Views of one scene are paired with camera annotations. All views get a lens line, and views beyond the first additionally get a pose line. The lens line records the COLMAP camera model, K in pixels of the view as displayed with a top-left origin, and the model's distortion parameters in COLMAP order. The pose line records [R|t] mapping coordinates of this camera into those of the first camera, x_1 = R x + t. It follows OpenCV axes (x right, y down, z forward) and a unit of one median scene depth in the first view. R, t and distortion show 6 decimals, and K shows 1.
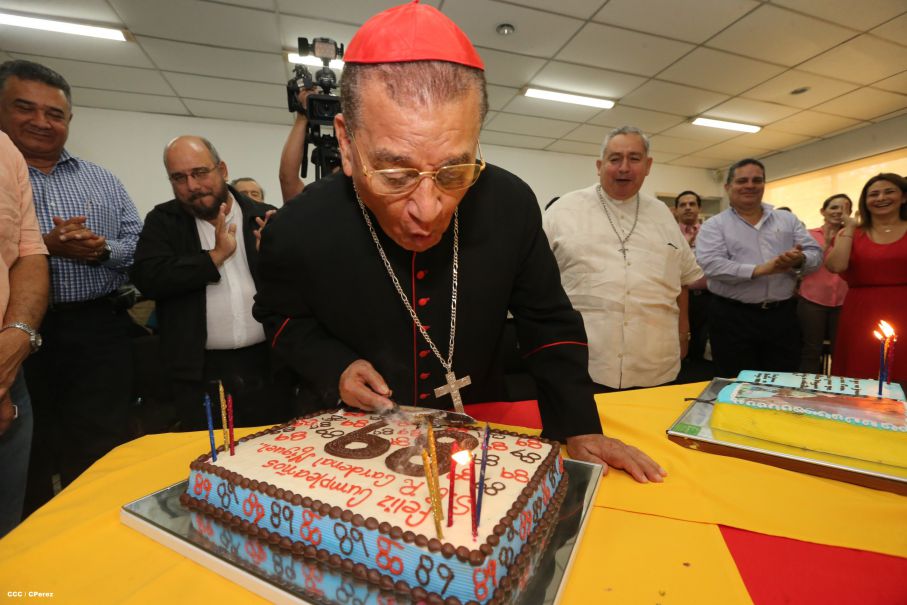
lens RADIAL K [[410.4, 0, 456.3], [0, 410.4, 307.5], [0, 0, 1]] dist [-0.048290, 0.013108]
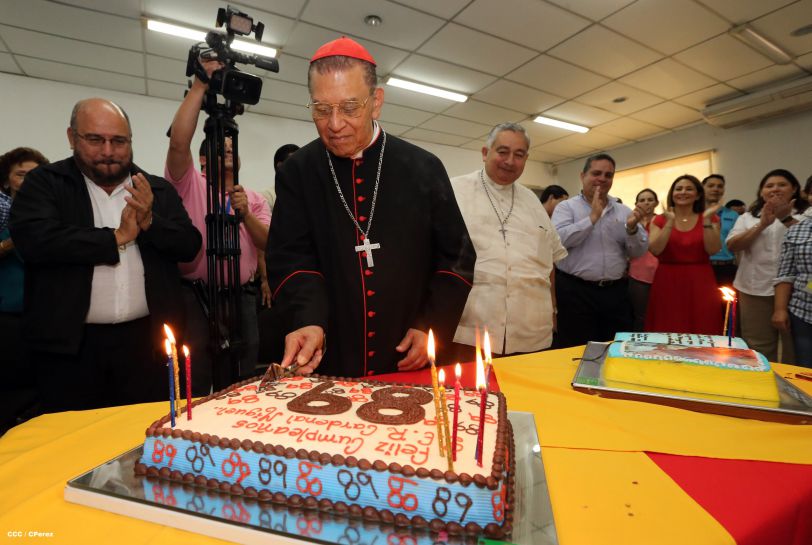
lens RADIAL K [[411.8, 0, 377.4], [0, 411.8, 271.5], [0, 0, 1]] dist [-0.051430, 0.014095]
pose [[0.983742, 0.006252, 0.179480, -0.325707], [0.002338, 0.998863, -0.047611, 0.071504], [-0.179573, 0.047257, 0.982609, -0.034598]]
